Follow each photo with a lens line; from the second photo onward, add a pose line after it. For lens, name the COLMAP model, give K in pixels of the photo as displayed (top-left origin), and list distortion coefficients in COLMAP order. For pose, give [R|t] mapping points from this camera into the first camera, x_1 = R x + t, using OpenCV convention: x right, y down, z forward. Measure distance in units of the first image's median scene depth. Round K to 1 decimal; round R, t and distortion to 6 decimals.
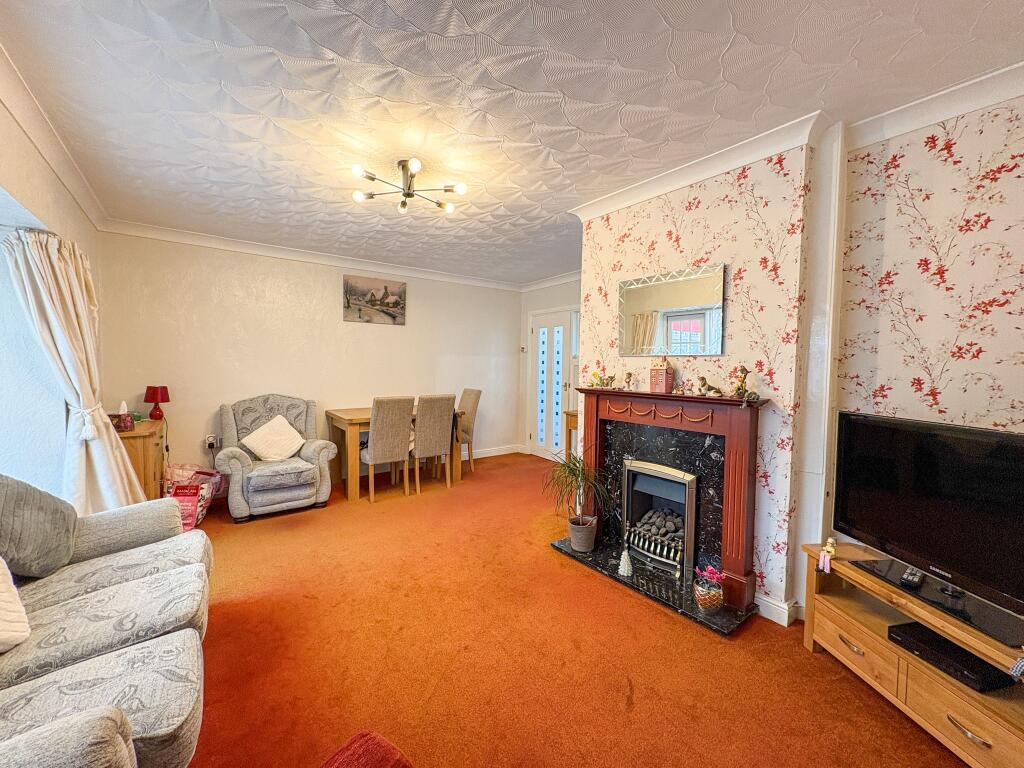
lens RADIAL K [[406.4, 0, 511.0], [0, 406.4, 380.0], [0, 0, 1]] dist [-0.001627, -0.000192]
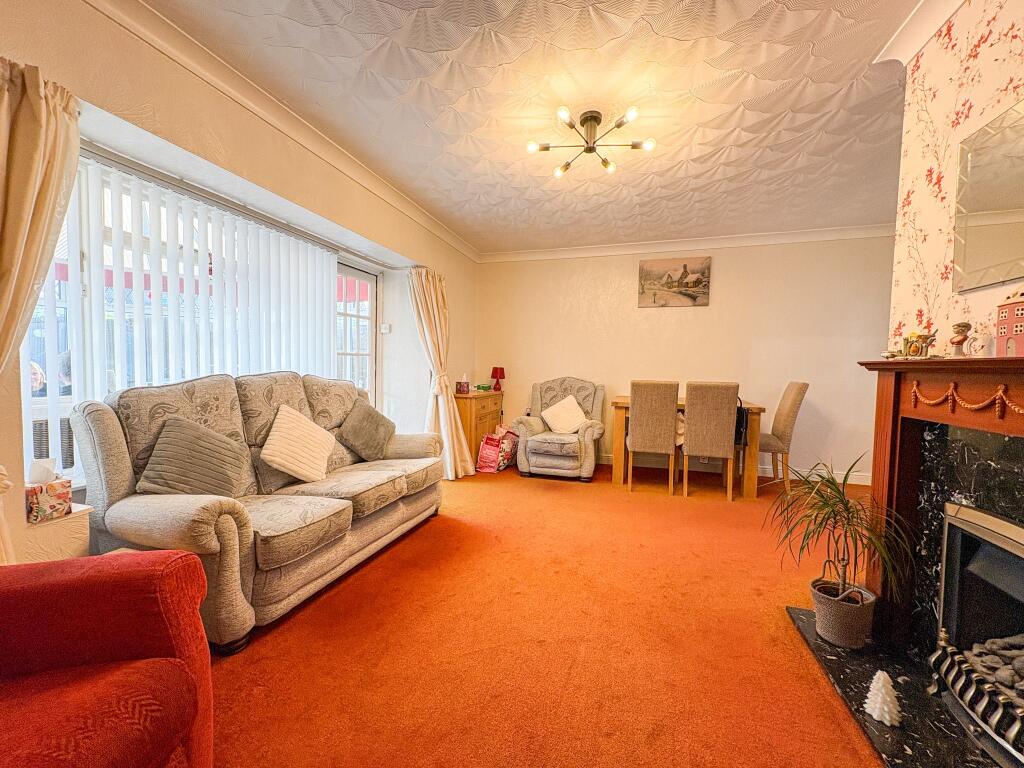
lens RADIAL K [[406.4, 0, 511.0], [0, 406.4, 380.0], [0, 0, 1]] dist [-0.001627, -0.000192]
pose [[0.584951, 0.025654, -0.810663, 0.292837], [-0.039315, 0.999222, 0.003252, 0.054916], [0.810115, 0.029969, 0.585504, 0.230010]]
